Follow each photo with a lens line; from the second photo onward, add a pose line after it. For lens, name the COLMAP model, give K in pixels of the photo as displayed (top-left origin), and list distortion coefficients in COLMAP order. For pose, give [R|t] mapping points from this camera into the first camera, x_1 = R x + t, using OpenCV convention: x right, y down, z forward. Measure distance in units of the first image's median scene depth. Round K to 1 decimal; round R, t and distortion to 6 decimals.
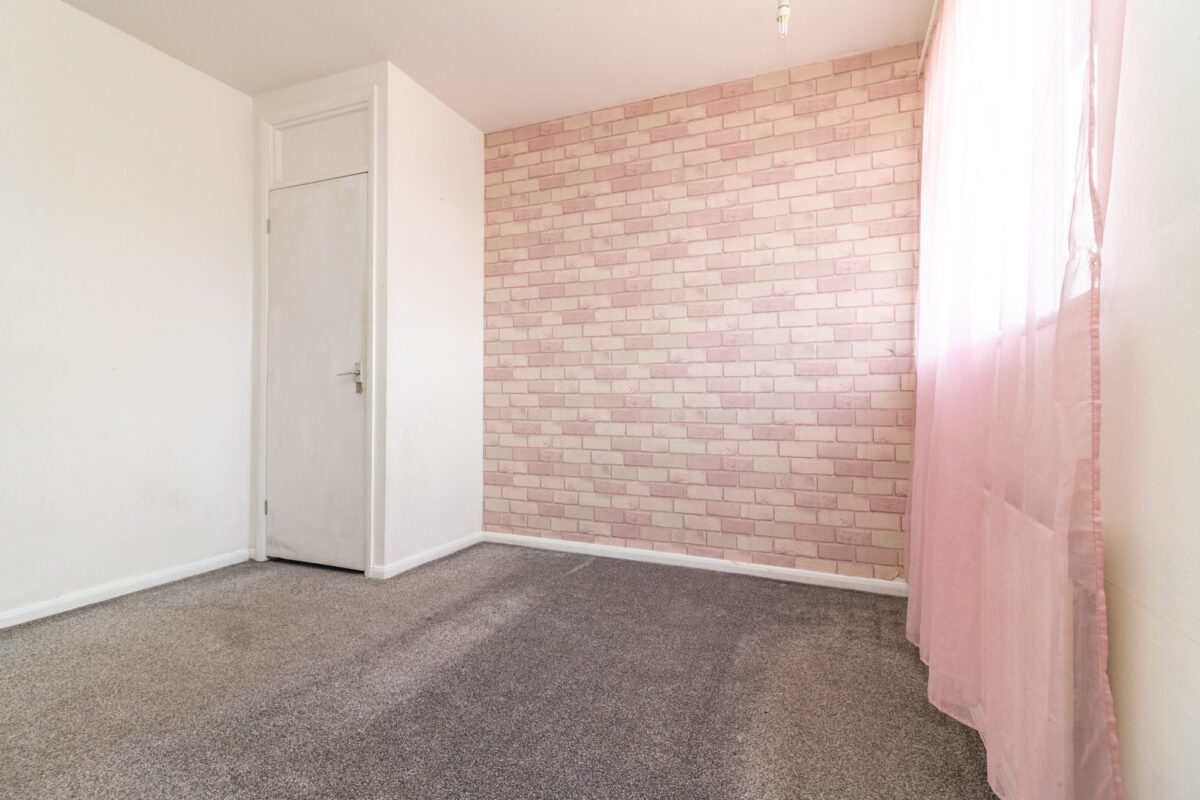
lens RADIAL K [[567.8, 0, 595.0], [0, 567.8, 386.9], [0, 0, 1]] dist [0.002873, 0.000366]
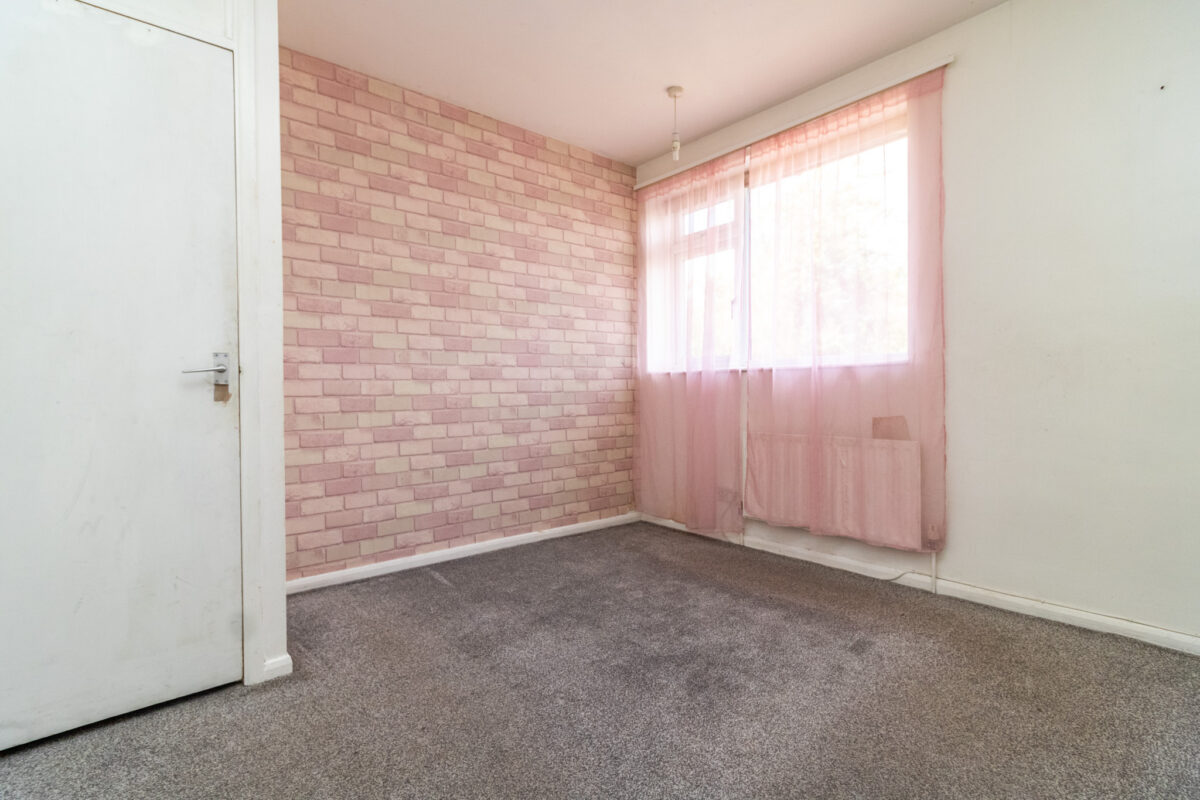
lens RADIAL K [[577.6, 0, 600.0], [0, 577.6, 400.0], [0, 0, 1]] dist [0.000851, 0.000180]
pose [[0.433820, -0.017370, 0.900832, -0.777116], [0.006645, 0.999849, 0.016079, 0.007086], [-0.900975, -0.000990, 0.433870, 0.334496]]
